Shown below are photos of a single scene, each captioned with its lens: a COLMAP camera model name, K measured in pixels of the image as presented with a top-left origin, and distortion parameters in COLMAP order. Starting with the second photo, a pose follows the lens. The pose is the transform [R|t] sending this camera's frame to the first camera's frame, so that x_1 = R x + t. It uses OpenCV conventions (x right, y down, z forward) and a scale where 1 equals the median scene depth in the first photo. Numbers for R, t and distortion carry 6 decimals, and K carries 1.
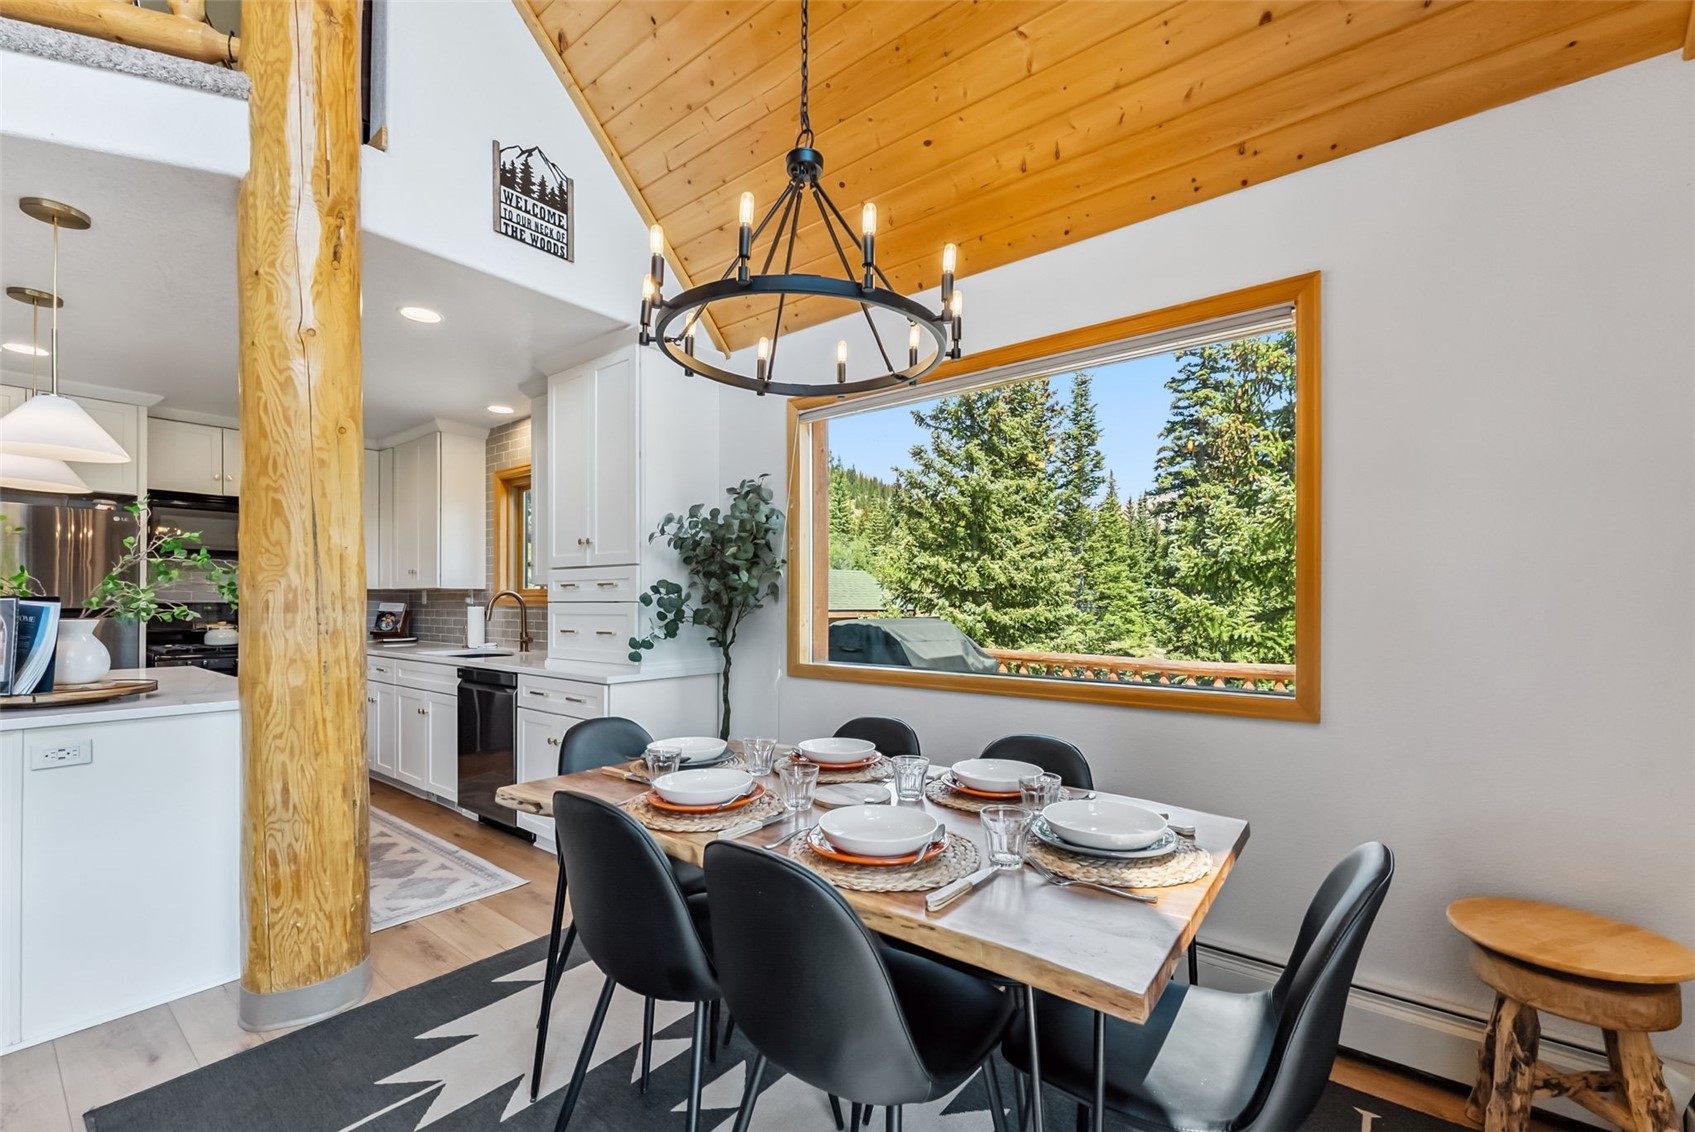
lens RADIAL K [[697.2, 0, 848.3], [0, 697.2, 574.6], [0, 0, 1]] dist [0.000266, -0.000806]
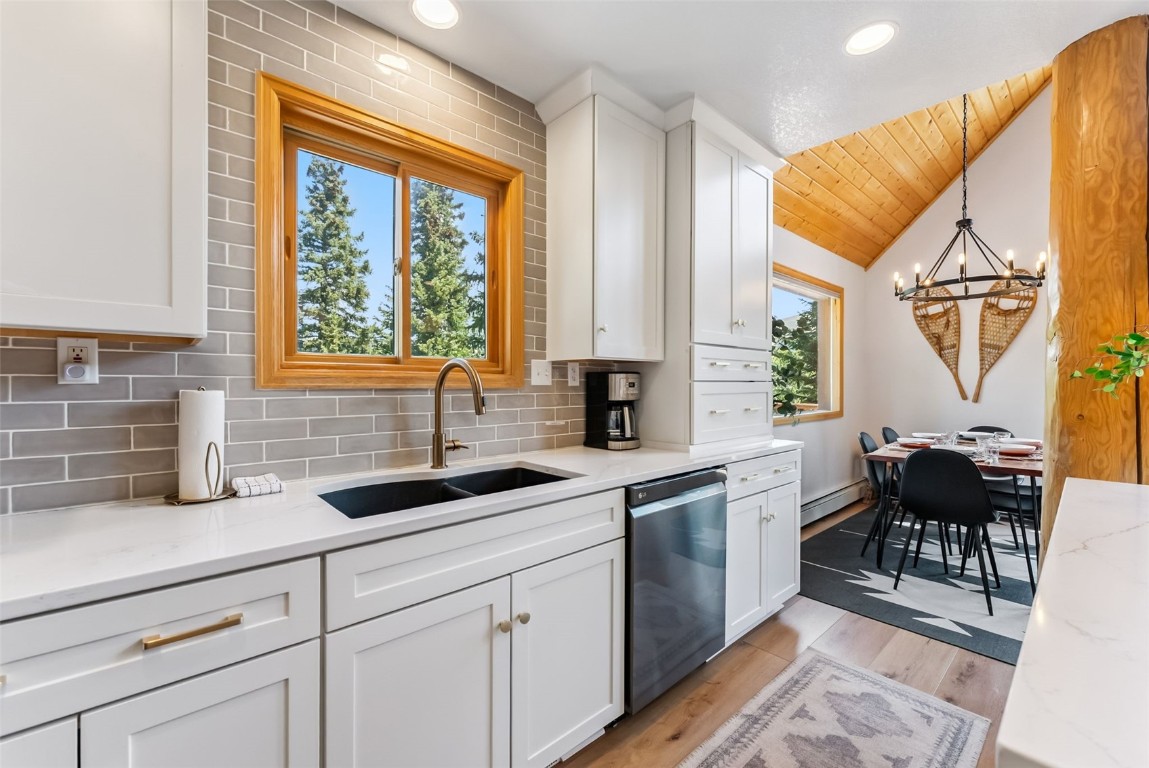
lens RADIAL K [[472.6, 0, 575.0], [0, 472.6, 389.8], [0, 0, 1]] dist [0.000266, -0.000806]
pose [[0.173451, -0.008734, 0.984804, -1.157667], [-0.037376, 0.999182, 0.015444, 0.060424], [-0.984133, -0.039487, 0.172982, 1.188849]]
